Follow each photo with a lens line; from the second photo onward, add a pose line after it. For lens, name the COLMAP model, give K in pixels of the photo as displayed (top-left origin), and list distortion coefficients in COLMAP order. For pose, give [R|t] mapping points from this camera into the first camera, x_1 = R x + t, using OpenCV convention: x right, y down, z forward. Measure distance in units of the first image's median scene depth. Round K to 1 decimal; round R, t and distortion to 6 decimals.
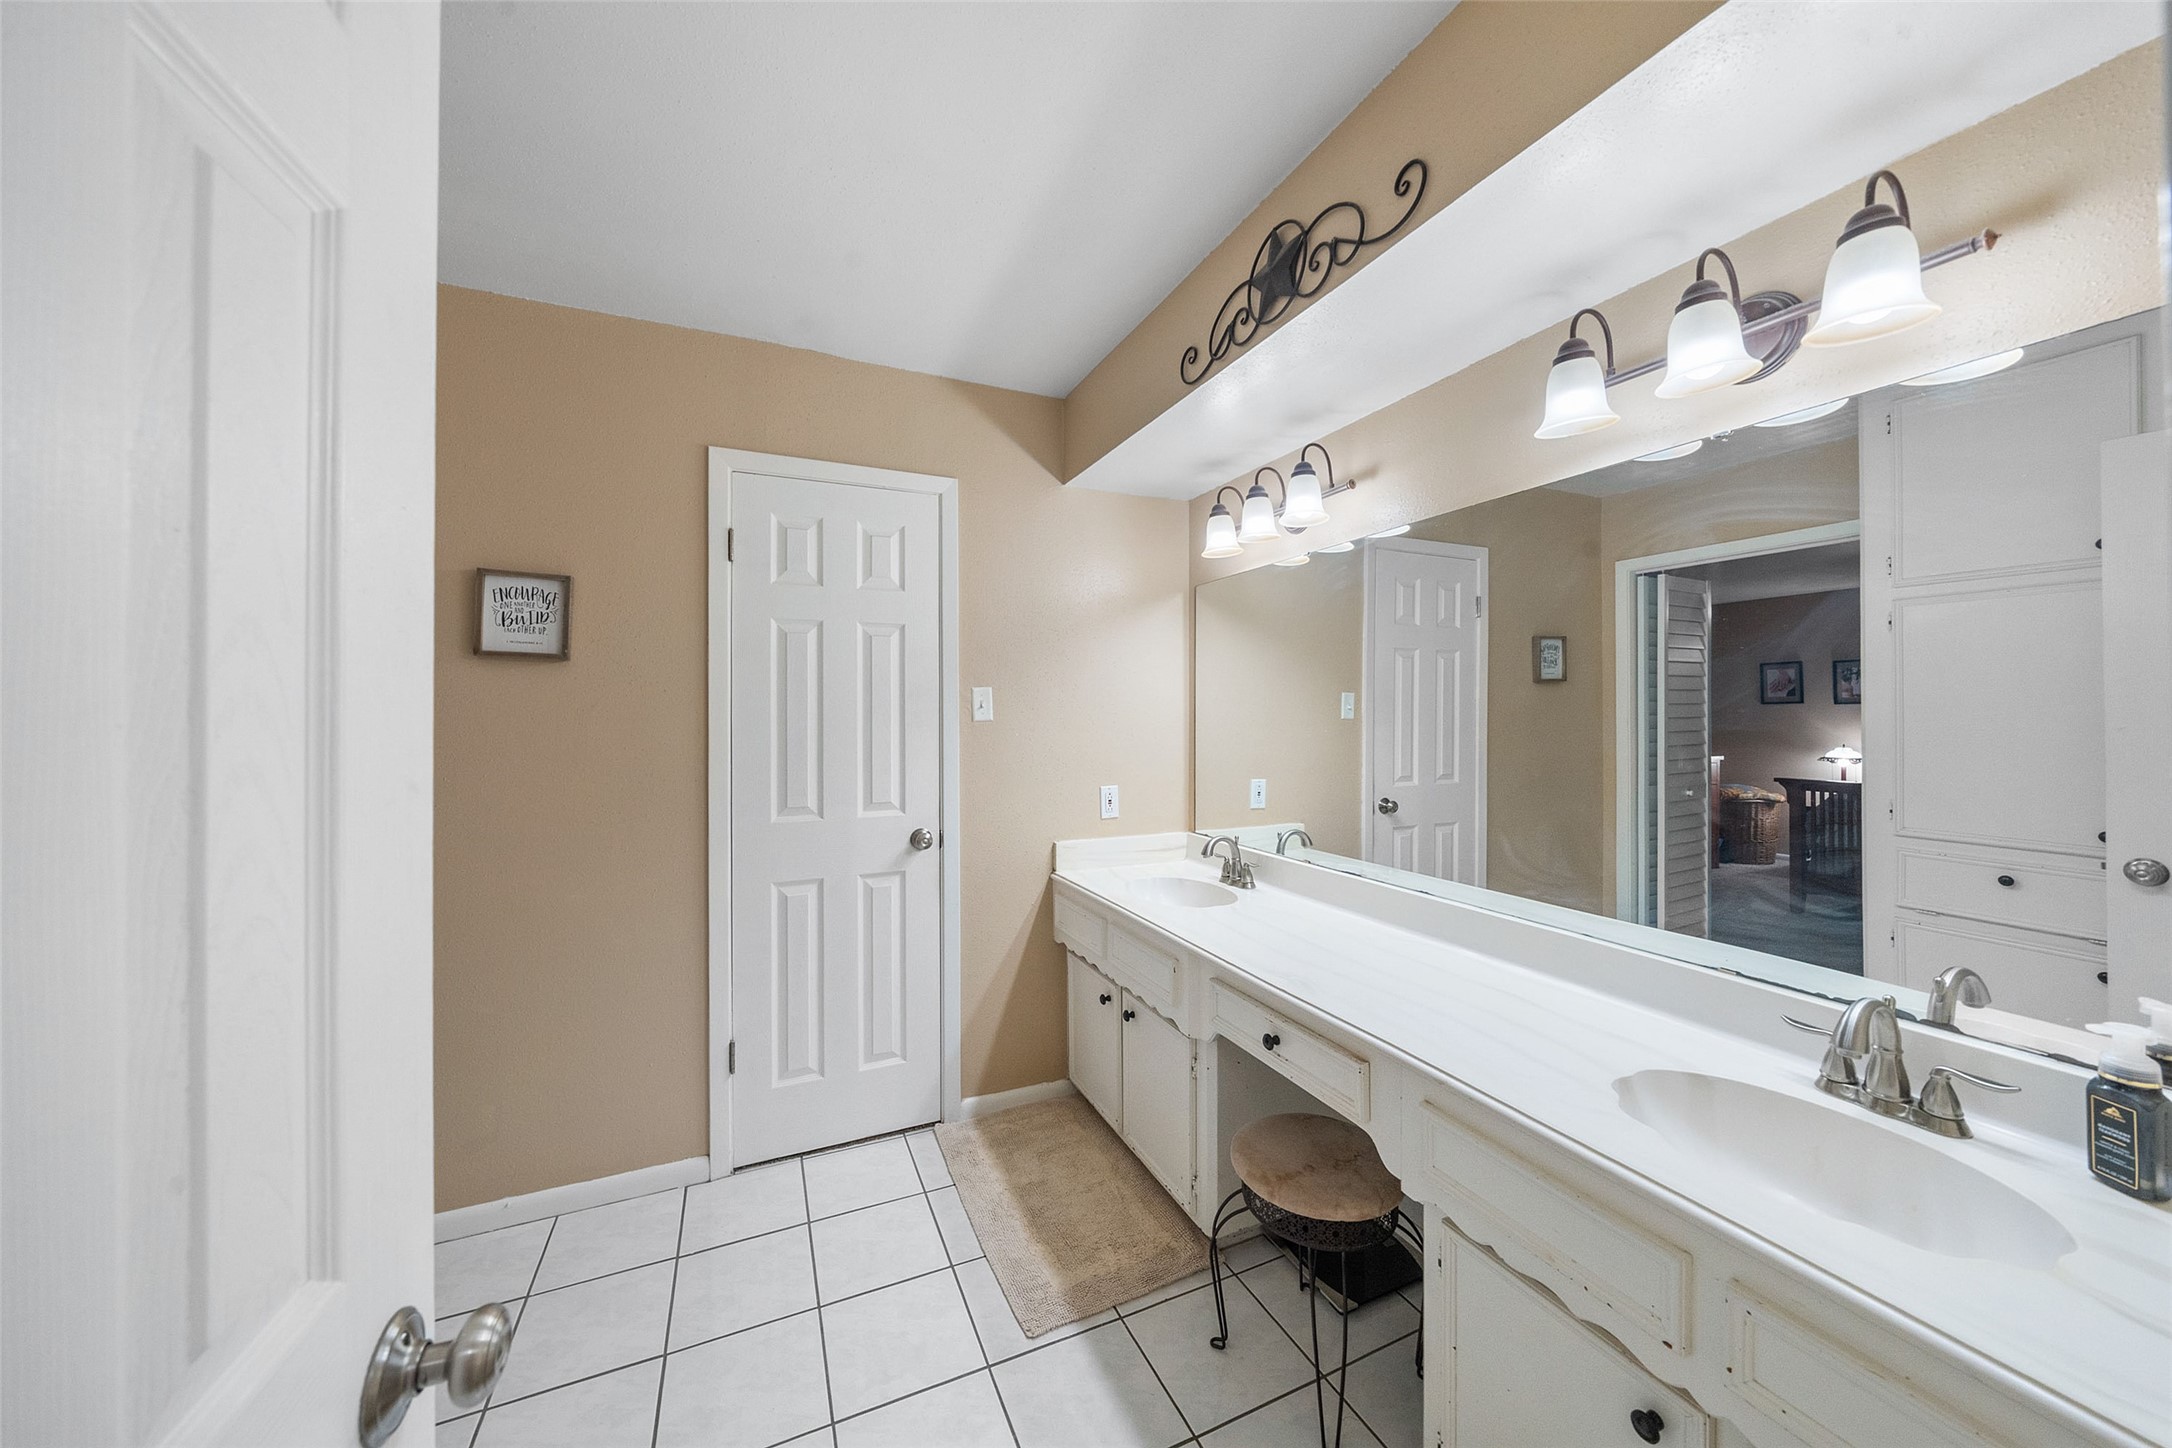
lens RADIAL K [[748.0, 0, 1123.6], [0, 748.0, 713.1], [0, 0, 1]] dist [-0.006170, -0.000012]
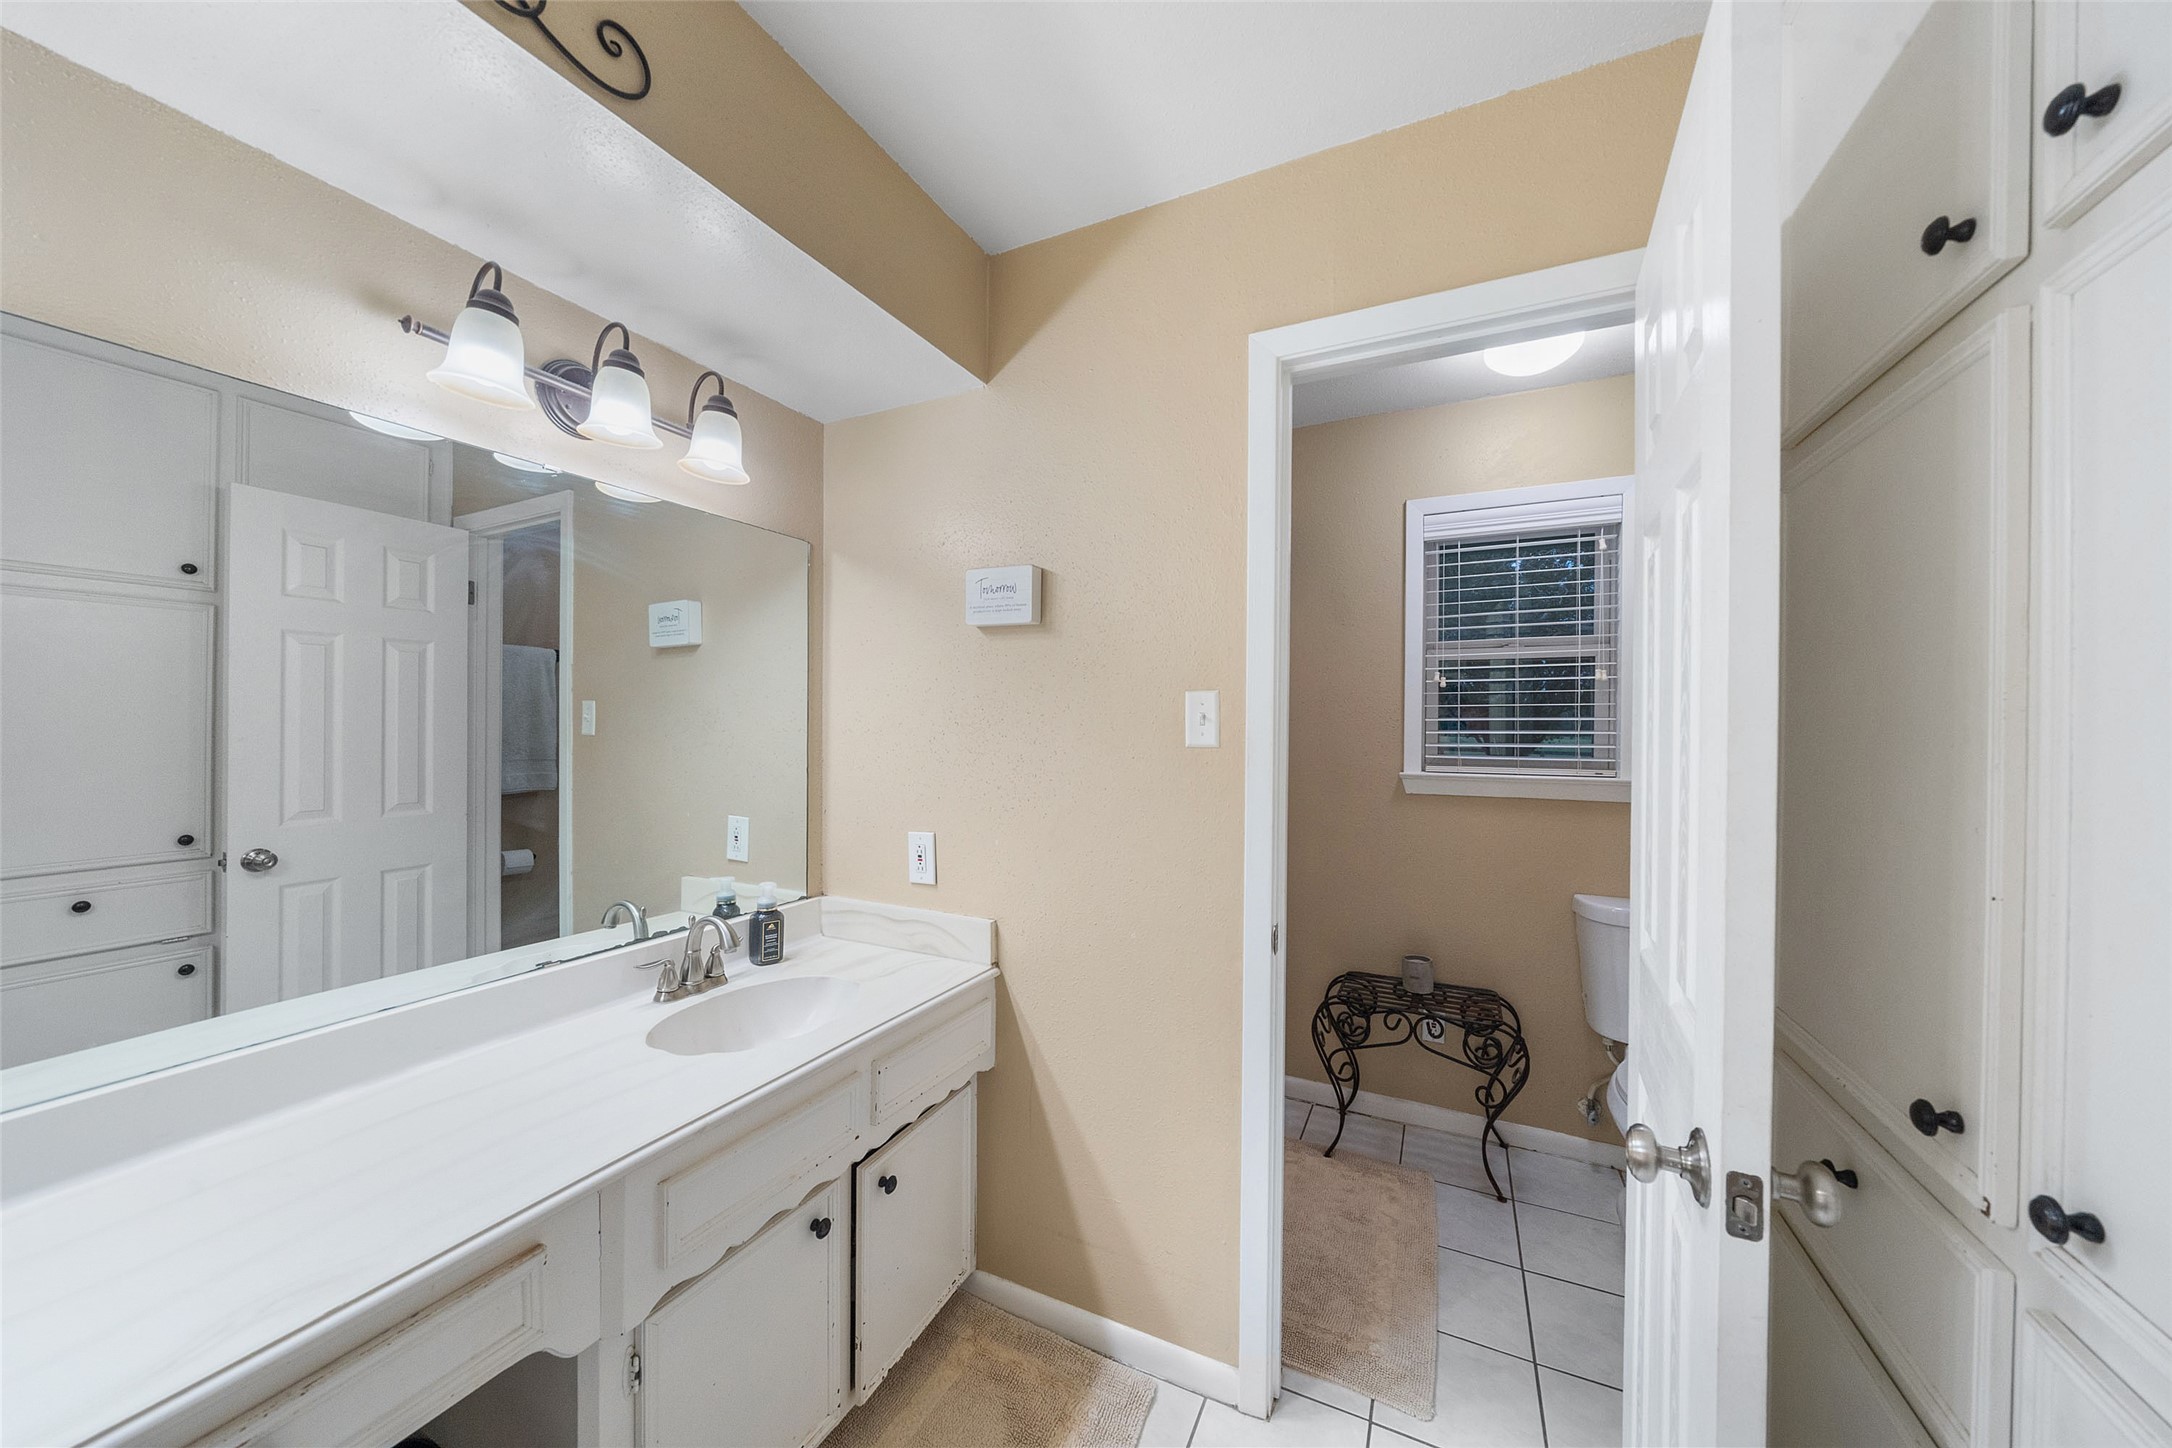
lens RADIAL K [[748.0, 0, 1086.1], [0, 748.0, 720.8], [0, 0, 1]] dist [-0.006170, -0.000012]
pose [[-0.609347, 0.000836, 0.792903, -0.569433], [-0.002749, 0.999991, -0.003166, -0.007269], [-0.792899, -0.004109, -0.609339, 1.137674]]
